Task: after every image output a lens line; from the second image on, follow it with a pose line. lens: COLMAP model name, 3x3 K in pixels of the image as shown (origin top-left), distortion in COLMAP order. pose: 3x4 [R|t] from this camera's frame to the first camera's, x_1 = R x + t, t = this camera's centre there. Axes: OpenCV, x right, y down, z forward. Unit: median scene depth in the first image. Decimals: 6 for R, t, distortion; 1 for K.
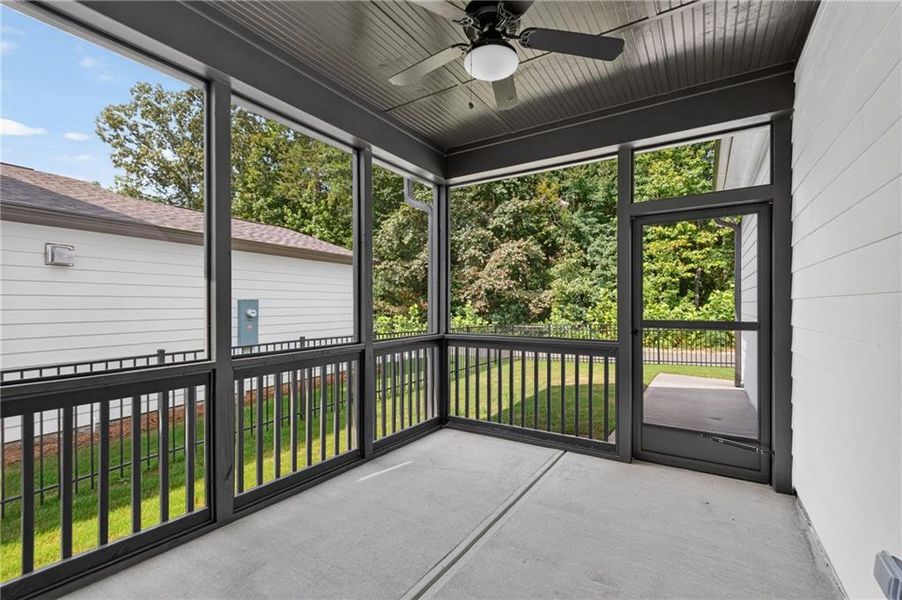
lens RADIAL K [[393.3, 0, 451.0], [0, 393.3, 300.0], [0, 0, 1]] dist [0.002310, 0.000339]
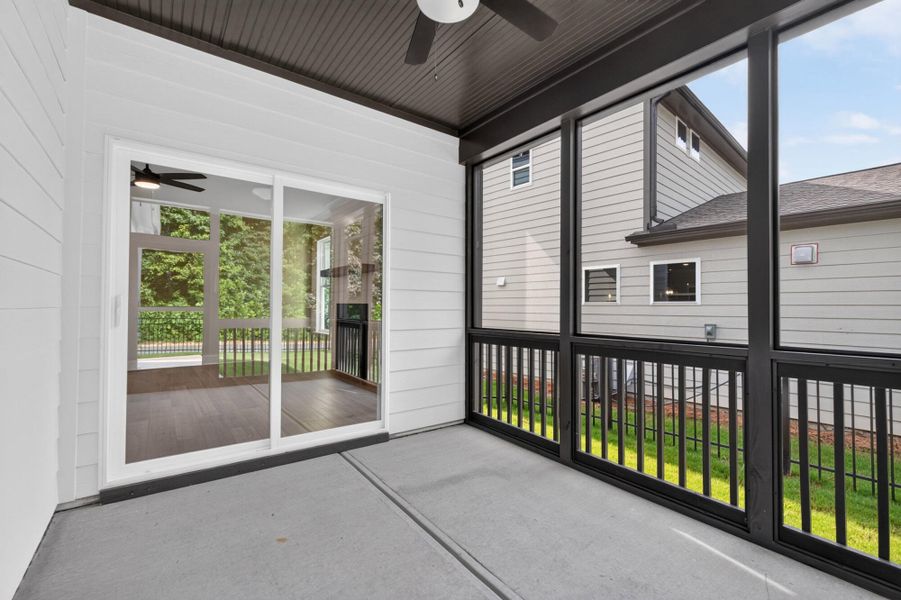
lens RADIAL K [[392.9, 0, 450.5], [0, 392.9, 300.0], [0, 0, 1]] dist [0.002310, 0.000339]
pose [[-0.351246, -0.015171, -0.936160, 0.406275], [0.017802, 0.999580, -0.022877, 0.027405], [0.936114, -0.024701, -0.350828, 0.589069]]
